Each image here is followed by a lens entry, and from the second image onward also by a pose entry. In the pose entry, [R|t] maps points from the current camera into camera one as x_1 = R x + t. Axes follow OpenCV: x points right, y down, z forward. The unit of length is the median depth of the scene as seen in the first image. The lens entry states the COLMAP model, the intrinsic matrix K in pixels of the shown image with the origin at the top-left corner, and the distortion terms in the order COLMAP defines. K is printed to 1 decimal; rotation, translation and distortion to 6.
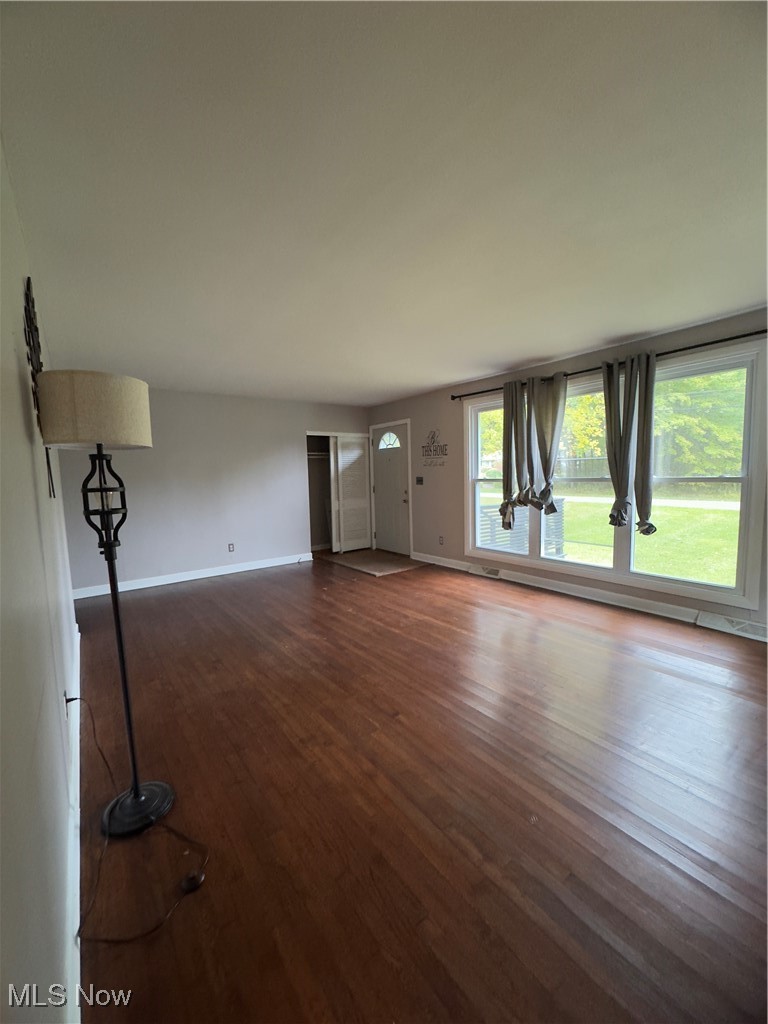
lens RADIAL K [[411.2, 0, 383.6], [0, 411.2, 518.1], [0, 0, 1]] dist [-0.000286, -0.000007]
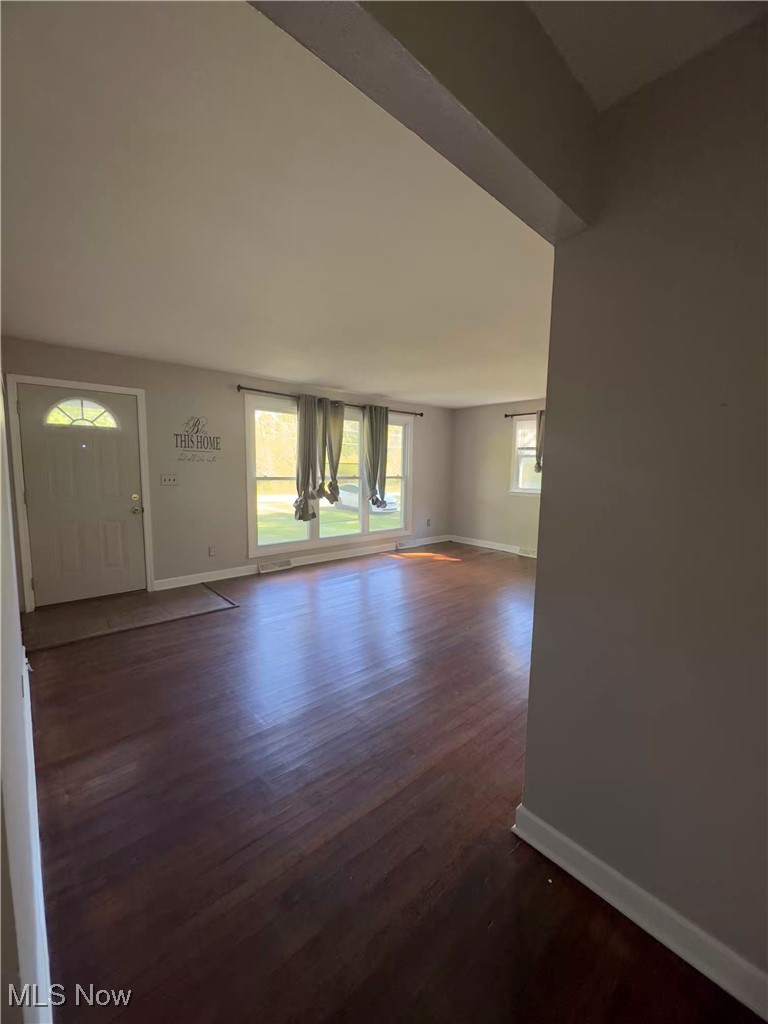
lens RADIAL K [[411.2, 0, 383.1], [0, 411.2, 507.8], [0, 0, 1]] dist [-0.000286, -0.000007]
pose [[-0.079653, -0.106229, 0.991146, -0.769163], [0.069777, 0.991272, 0.111850, -0.111202], [-0.994377, 0.078069, -0.071545, 0.773301]]
